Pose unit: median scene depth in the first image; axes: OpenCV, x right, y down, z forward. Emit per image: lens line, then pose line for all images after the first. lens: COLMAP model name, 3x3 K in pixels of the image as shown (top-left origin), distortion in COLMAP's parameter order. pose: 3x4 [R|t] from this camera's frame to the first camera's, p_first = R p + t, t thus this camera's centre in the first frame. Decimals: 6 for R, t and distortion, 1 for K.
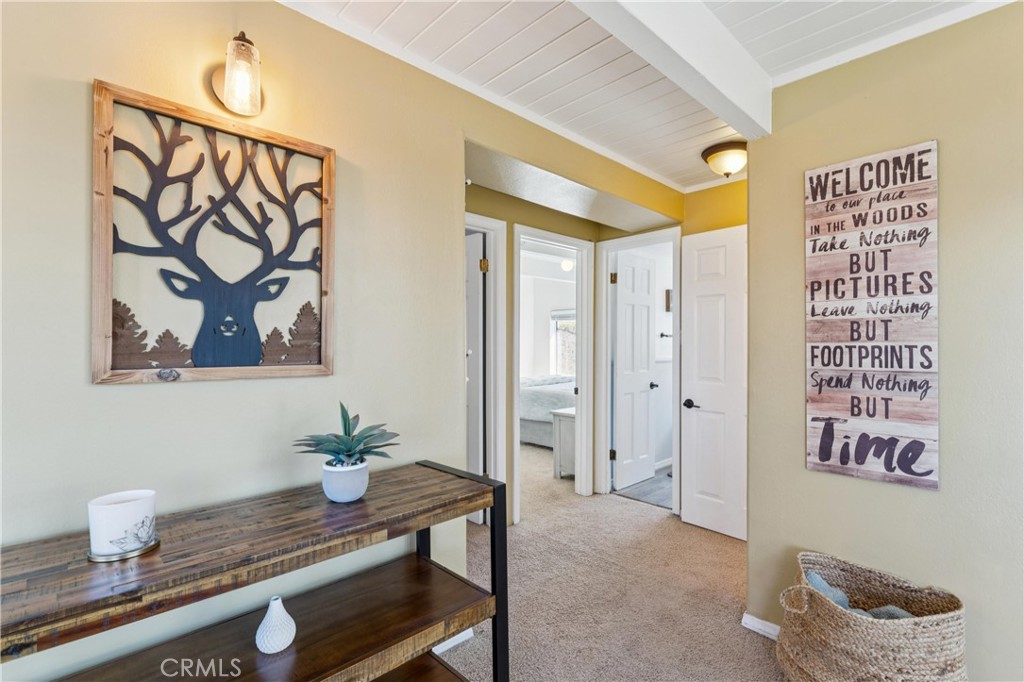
lens RADIAL K [[463.6, 0, 508.7], [0, 463.6, 345.1], [0, 0, 1]] dist [-0.002864, -0.000540]
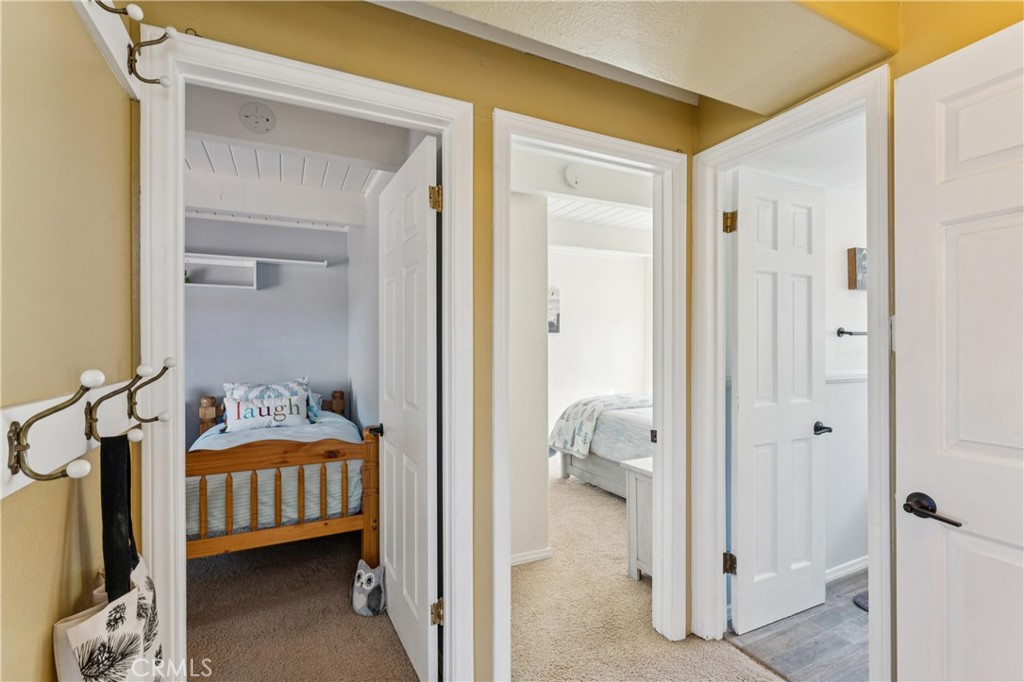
lens RADIAL K [[463.6, 0, 508.7], [0, 463.6, 345.1], [0, 0, 1]] dist [-0.002864, -0.000540]
pose [[0.953525, -0.003474, -0.301295, 0.146242], [0.001030, 0.999965, -0.008271, -0.002109], [0.301313, 0.007576, 0.953495, 0.432846]]
